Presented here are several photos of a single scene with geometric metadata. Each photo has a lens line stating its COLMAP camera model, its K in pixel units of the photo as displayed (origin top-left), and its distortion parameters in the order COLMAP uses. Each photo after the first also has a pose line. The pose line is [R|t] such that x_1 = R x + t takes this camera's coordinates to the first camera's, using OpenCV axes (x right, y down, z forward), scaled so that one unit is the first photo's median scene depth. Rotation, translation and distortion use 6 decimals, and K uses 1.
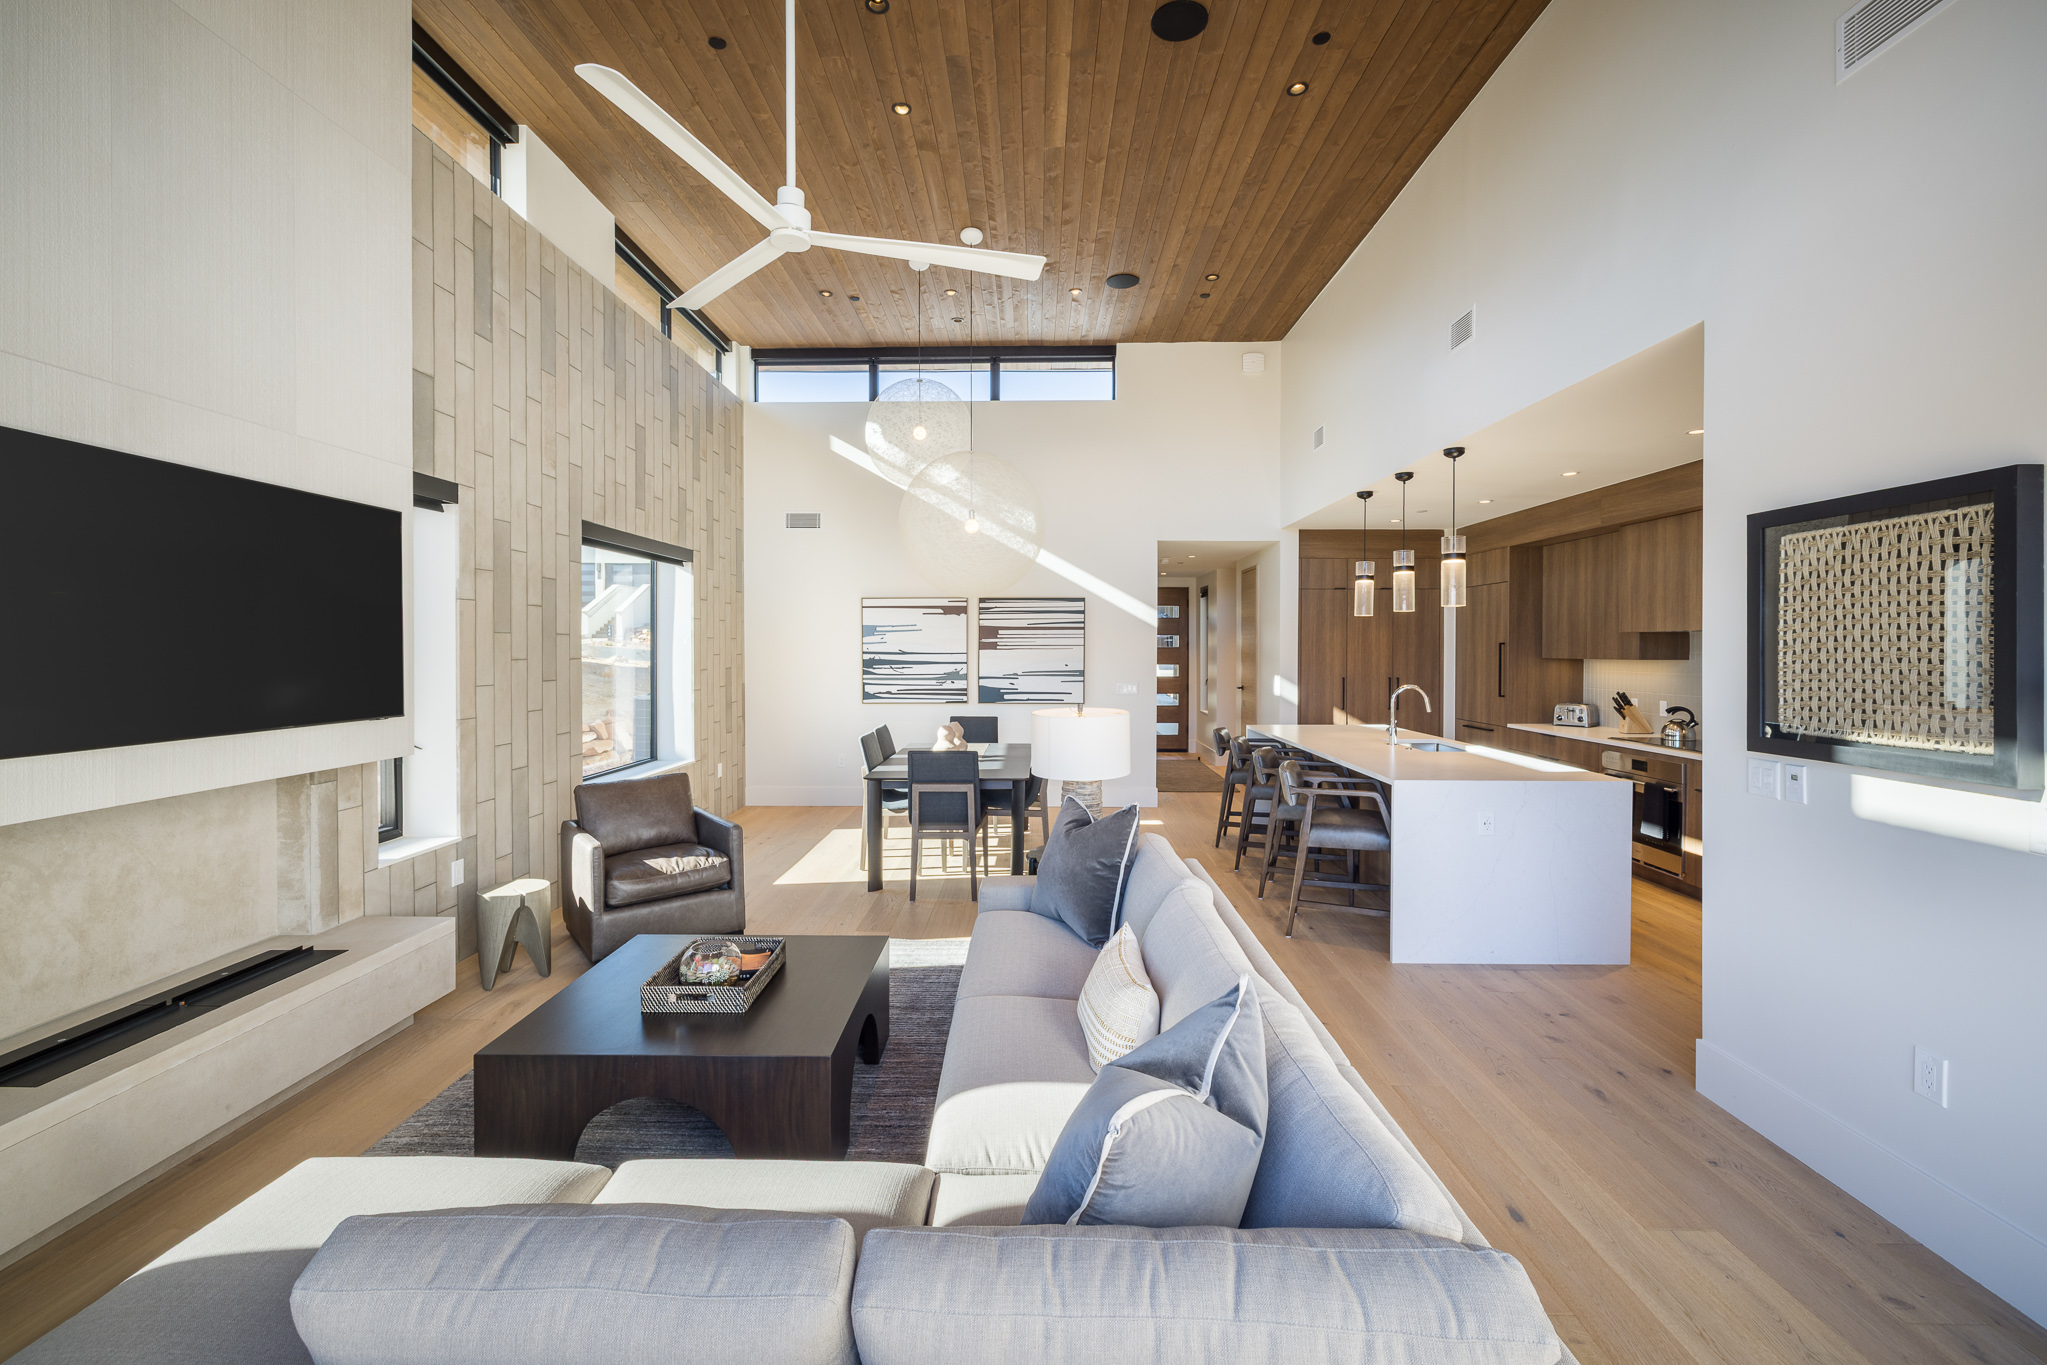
lens RADIAL K [[868.3, 0, 1022.3], [0, 868.3, 654.7], [0, 0, 1]] dist [0.000523, 0.000025]
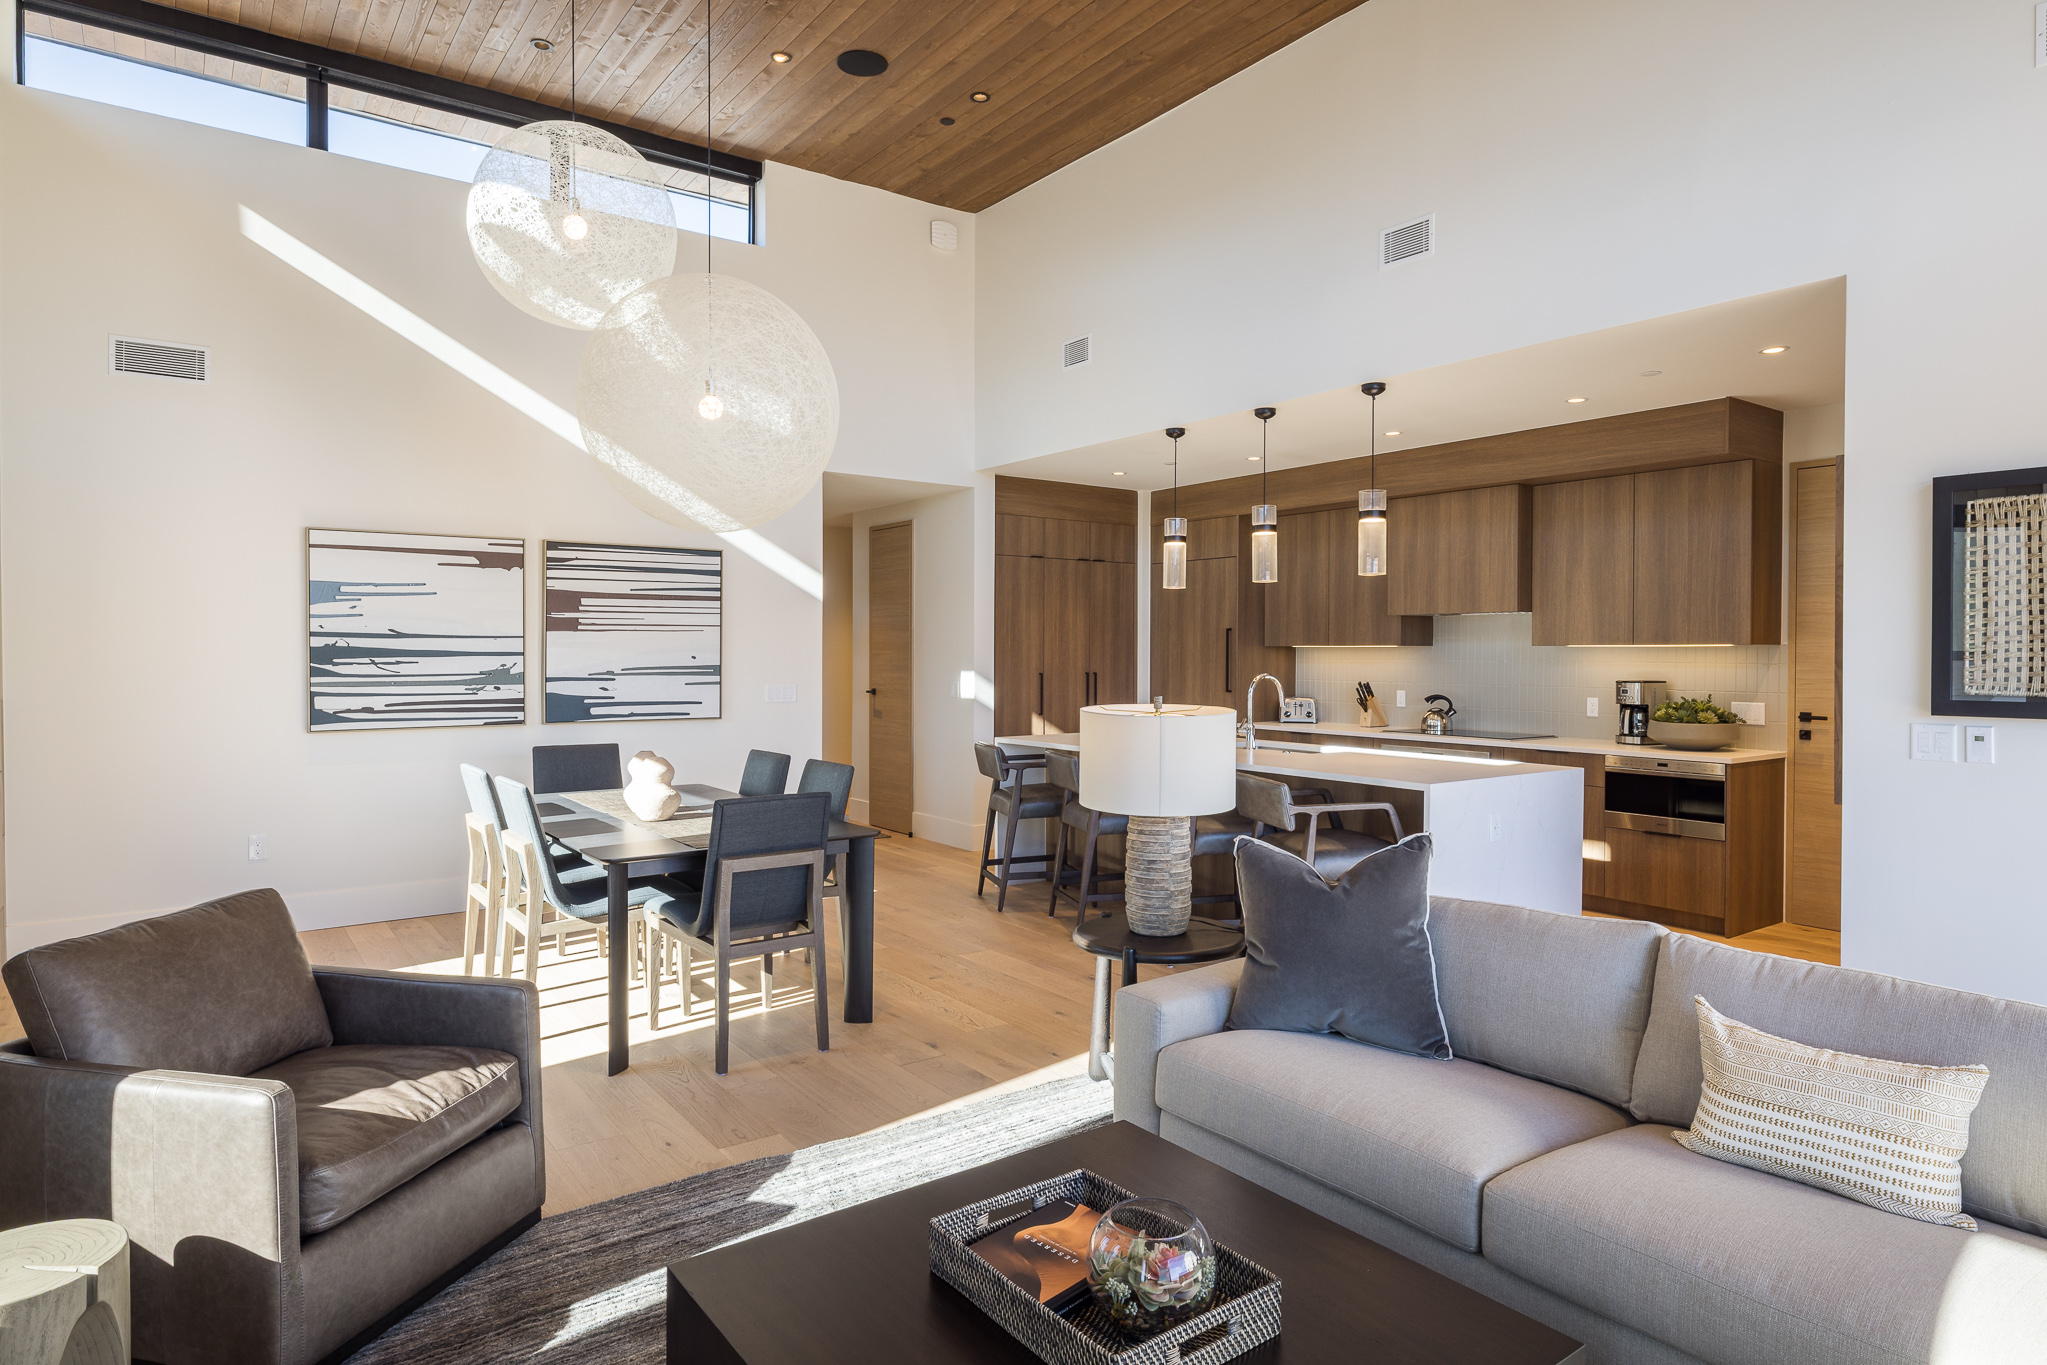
lens RADIAL K [[1167.9, 0, 1016.8], [0, 1167.9, 666.7], [0, 0, 1]] dist [0.001689, 0.000281]
pose [[0.795596, -0.006096, 0.605797, -0.272399], [0.003550, 0.999979, 0.005400, 0.014992], [-0.605817, -0.002146, 0.795601, 0.193885]]
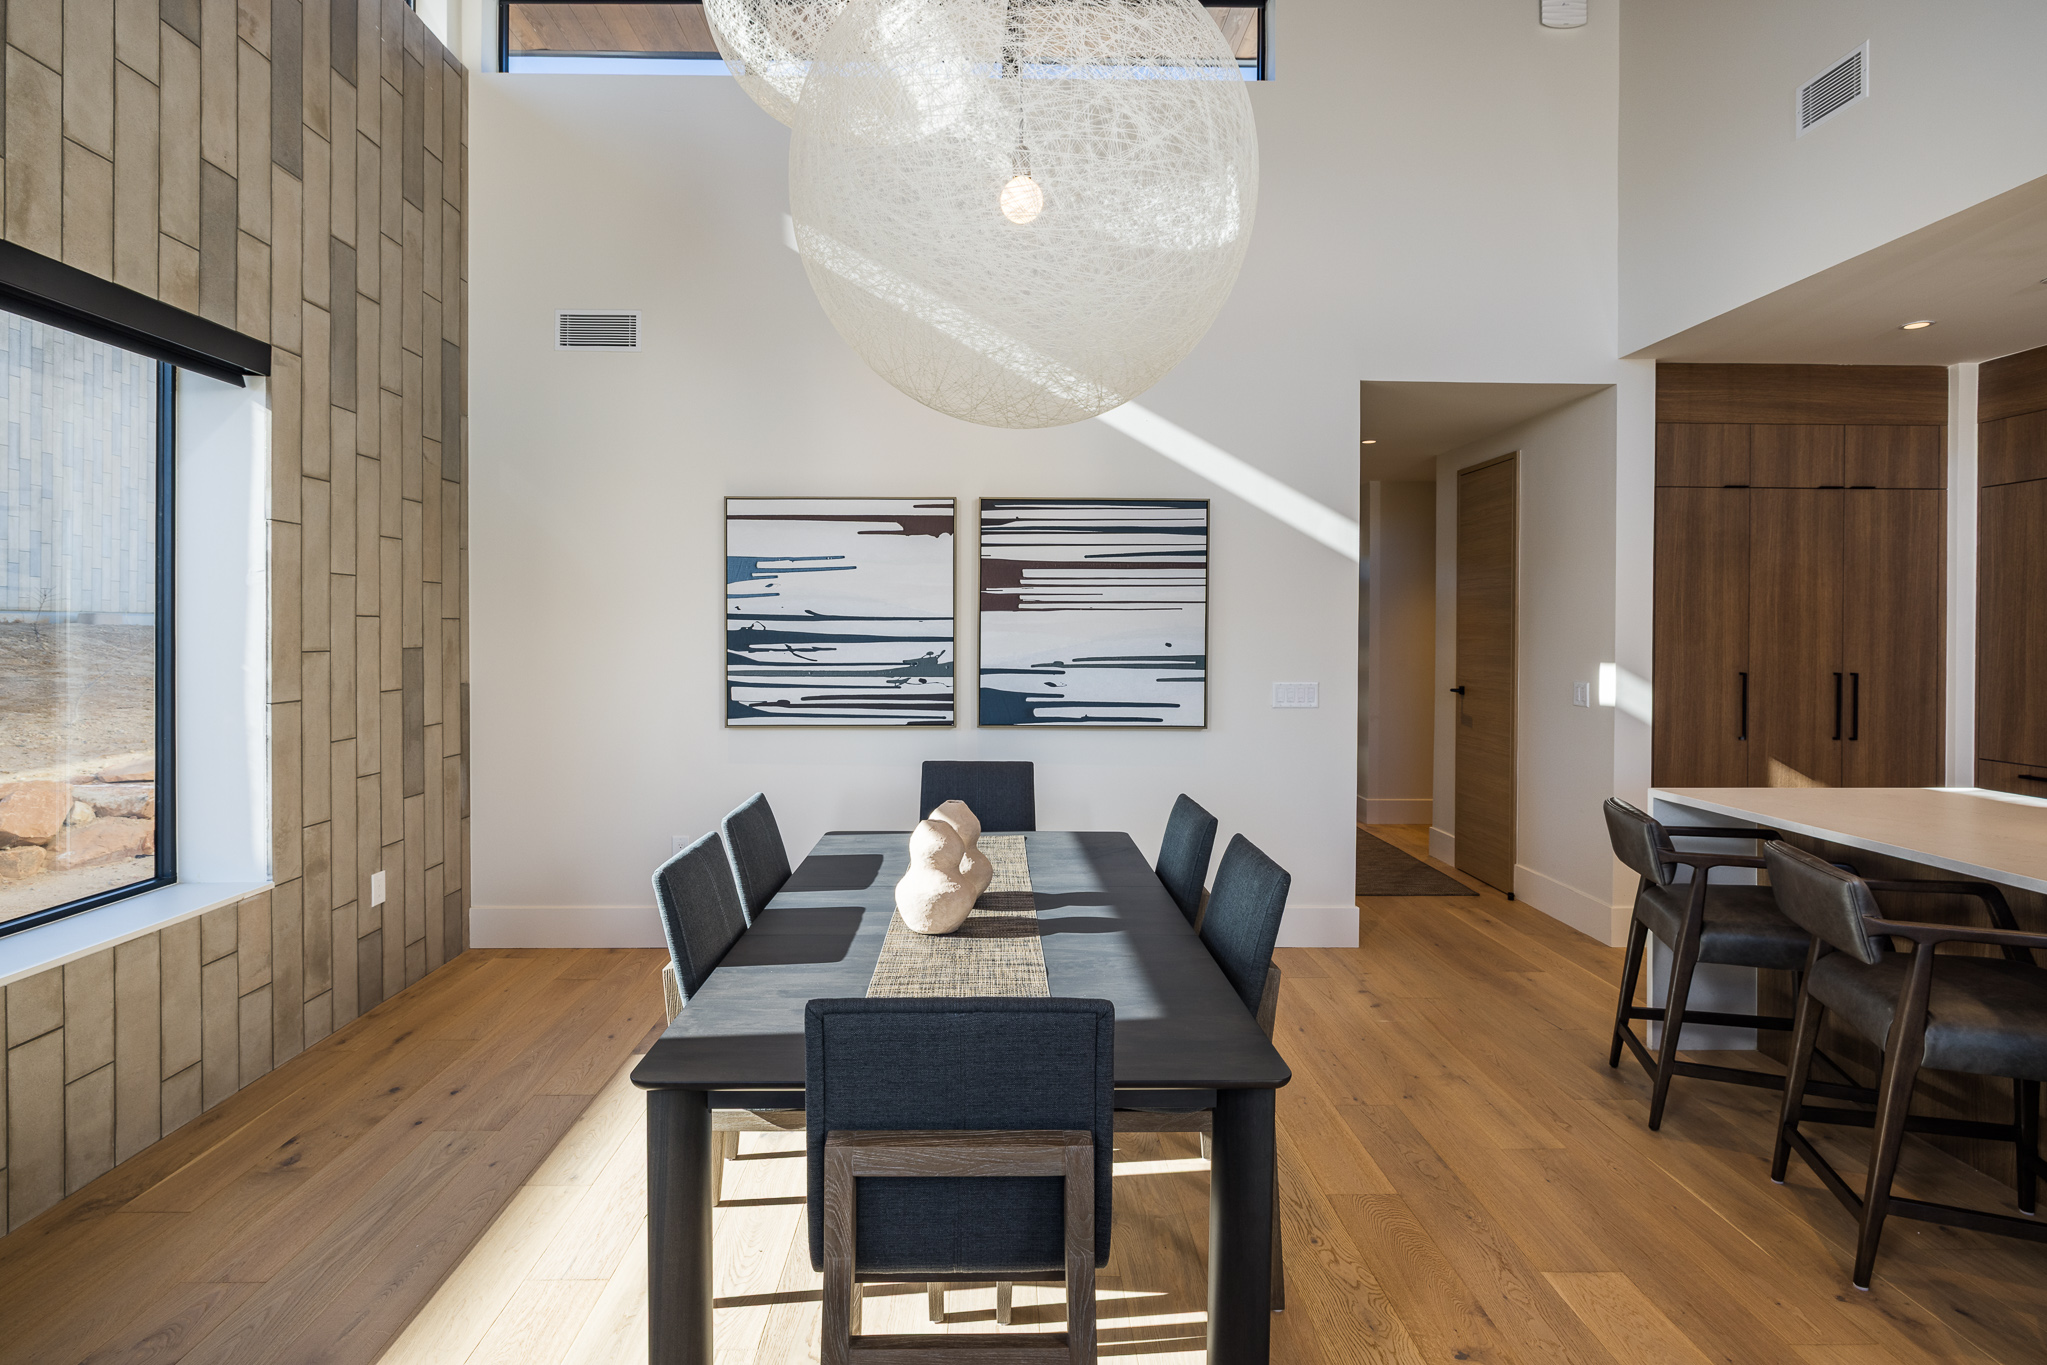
lens RADIAL K [[992.9, 0, 1000.9], [0, 992.9, 636.1], [0, 0, 1]] dist [-0.001215, 0.000387]
pose [[0.999251, 0.003475, 0.038537, -0.059344], [-0.003293, 0.999983, -0.004793, 0.010296], [-0.038553, 0.004662, 0.999246, 0.472347]]
